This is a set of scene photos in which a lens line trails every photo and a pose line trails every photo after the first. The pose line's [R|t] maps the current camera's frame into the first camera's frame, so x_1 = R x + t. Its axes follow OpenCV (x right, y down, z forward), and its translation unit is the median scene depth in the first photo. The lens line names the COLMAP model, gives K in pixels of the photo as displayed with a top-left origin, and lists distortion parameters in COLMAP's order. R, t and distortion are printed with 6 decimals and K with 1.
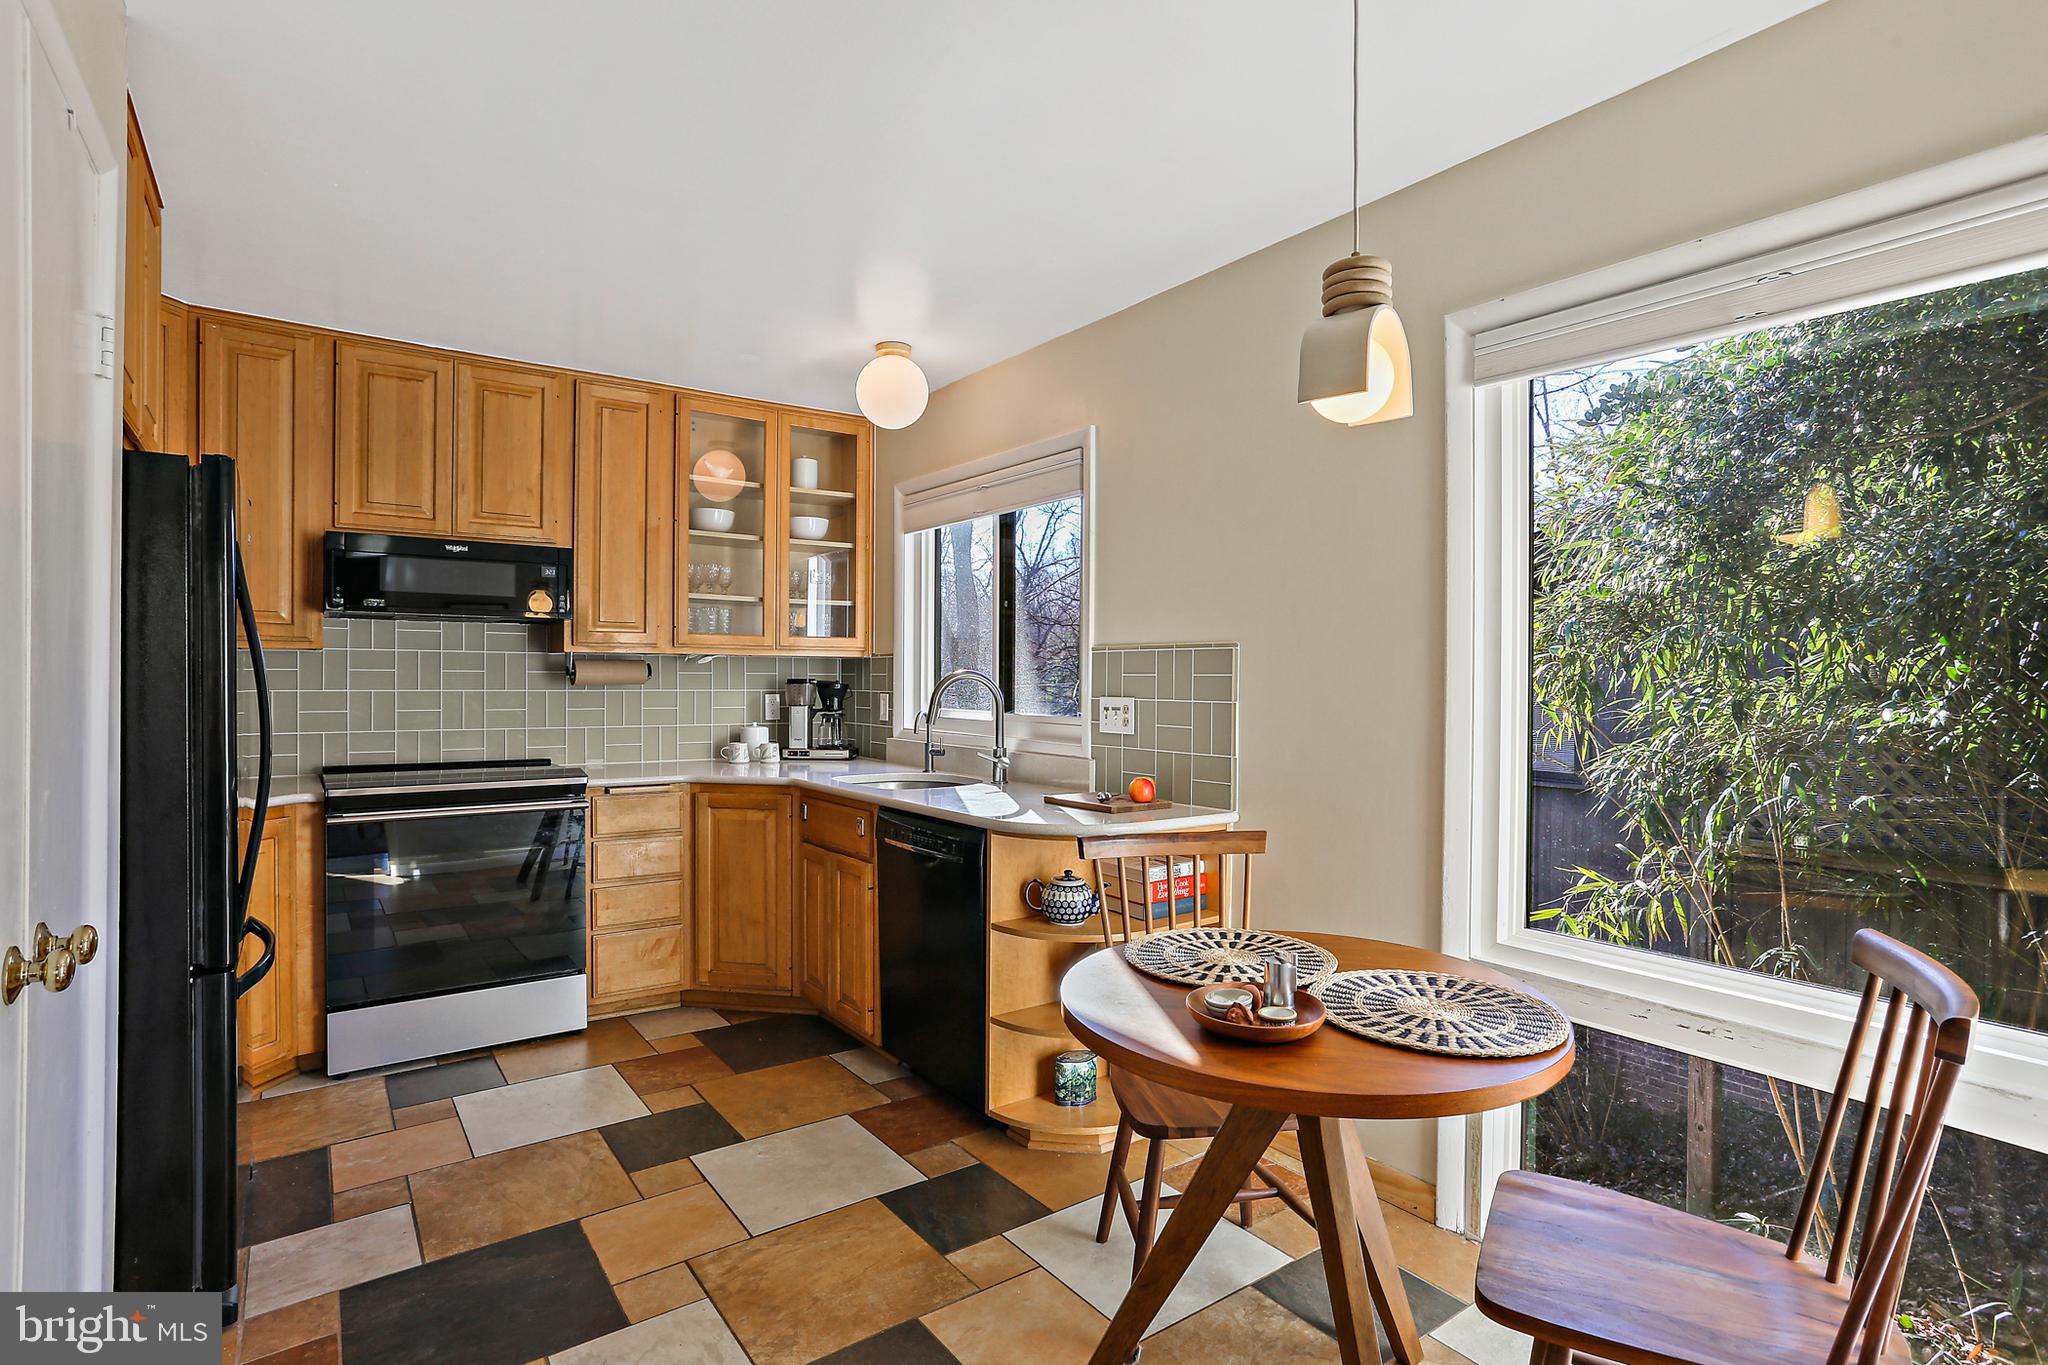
lens RADIAL K [[1013.8, 0, 1002.0], [0, 1013.8, 689.6], [0, 0, 1]] dist [-0.029399, 0.002739]
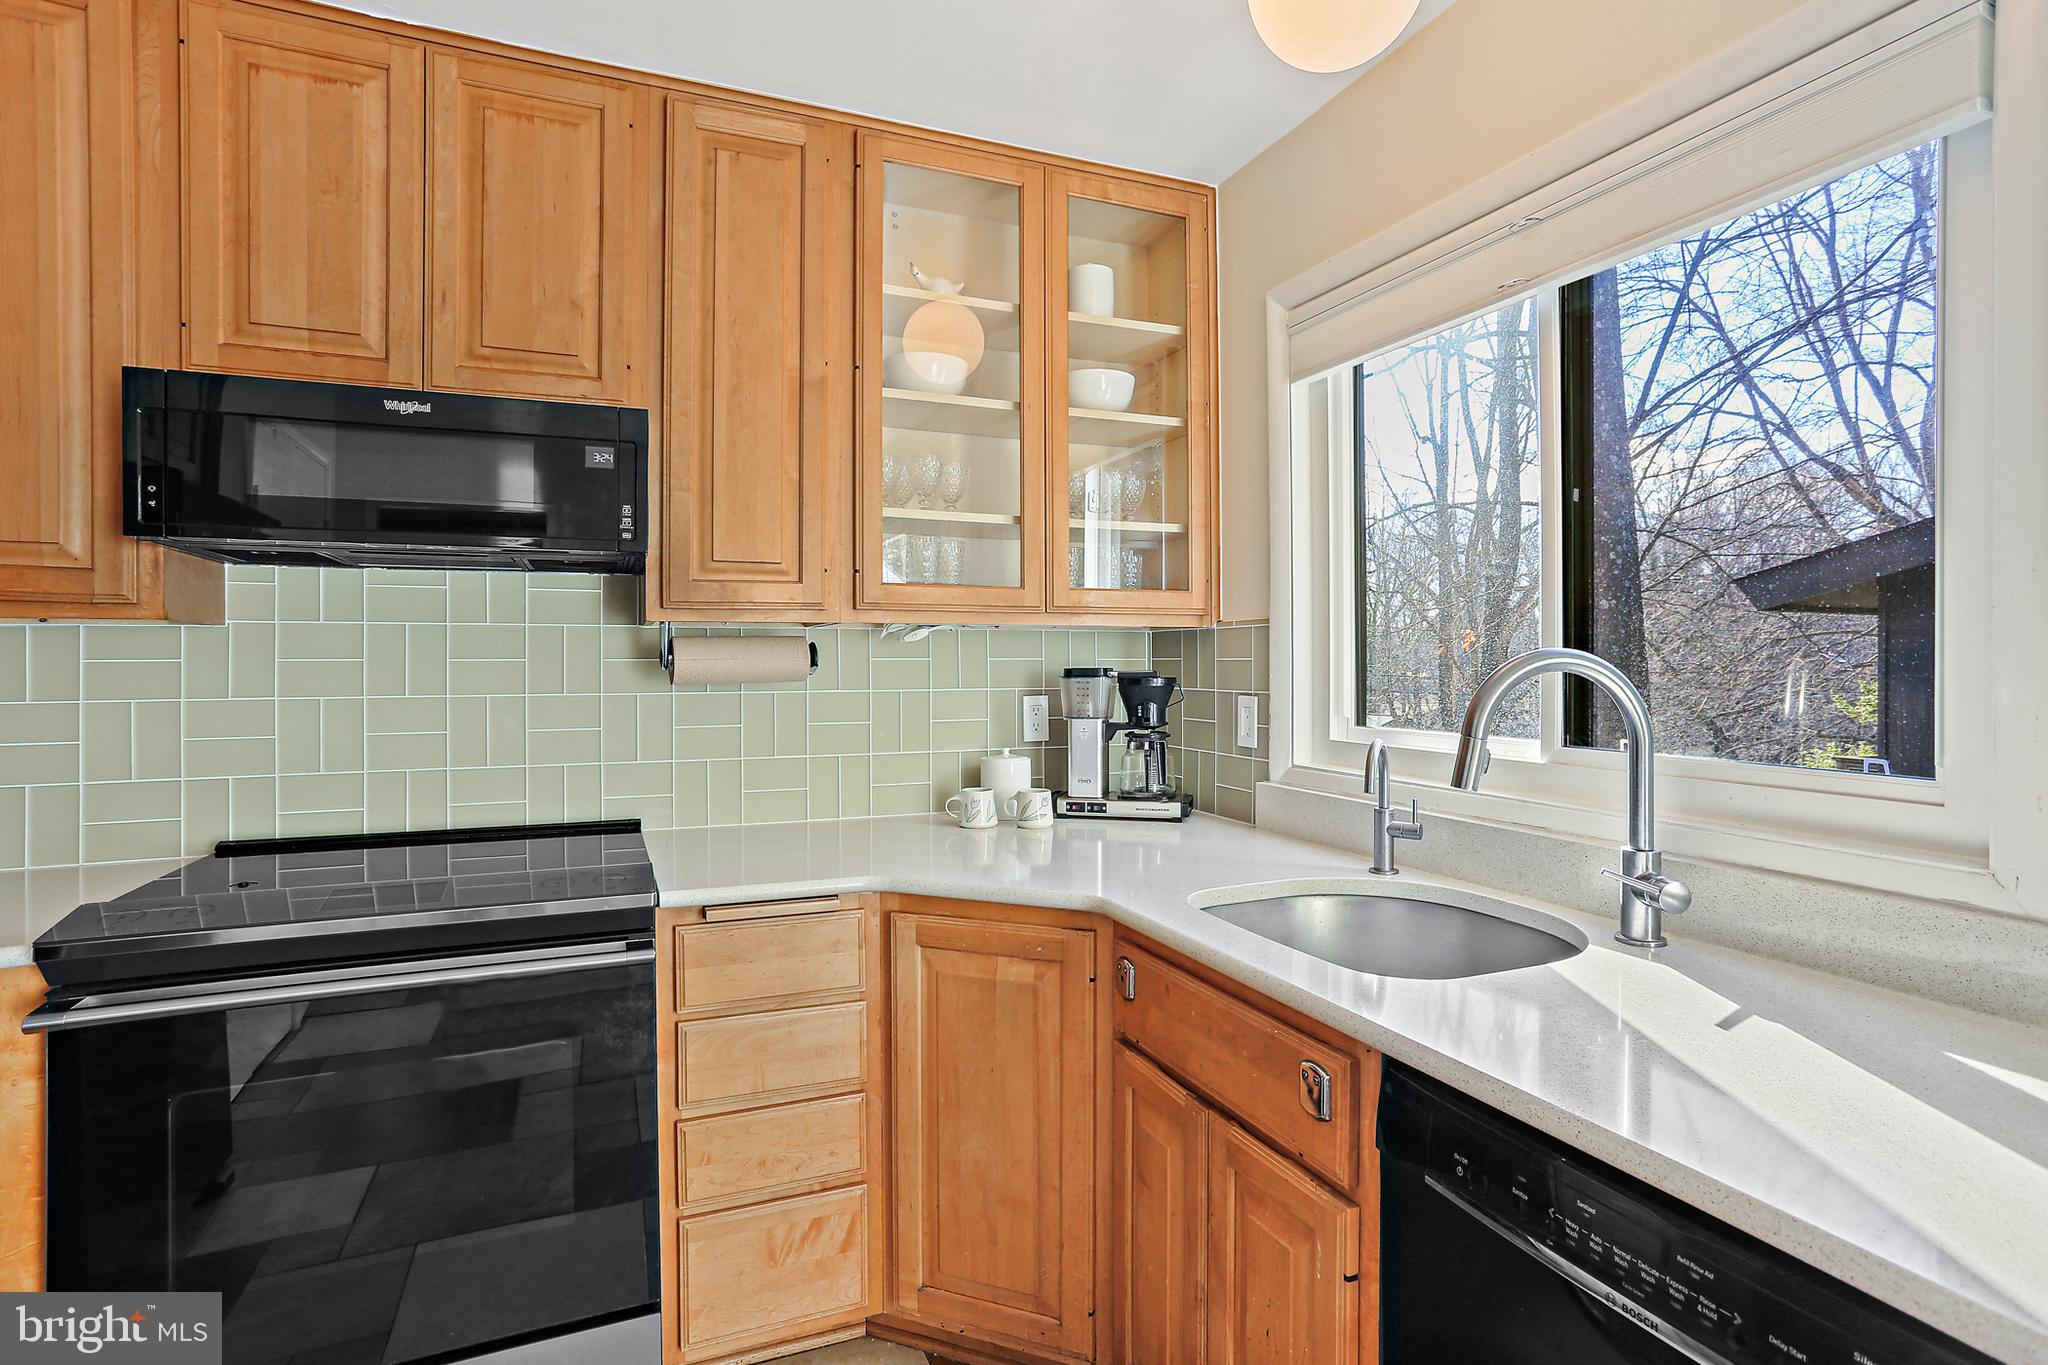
lens RADIAL K [[1013.8, 0, 1028.5], [0, 1013.8, 671.6], [0, 0, 1]] dist [-0.029399, 0.002739]
pose [[0.979415, -0.005668, -0.201780, -0.136878], [0.005832, 0.999983, 0.000218, -0.010304], [0.201775, -0.001391, 0.979431, 0.523935]]
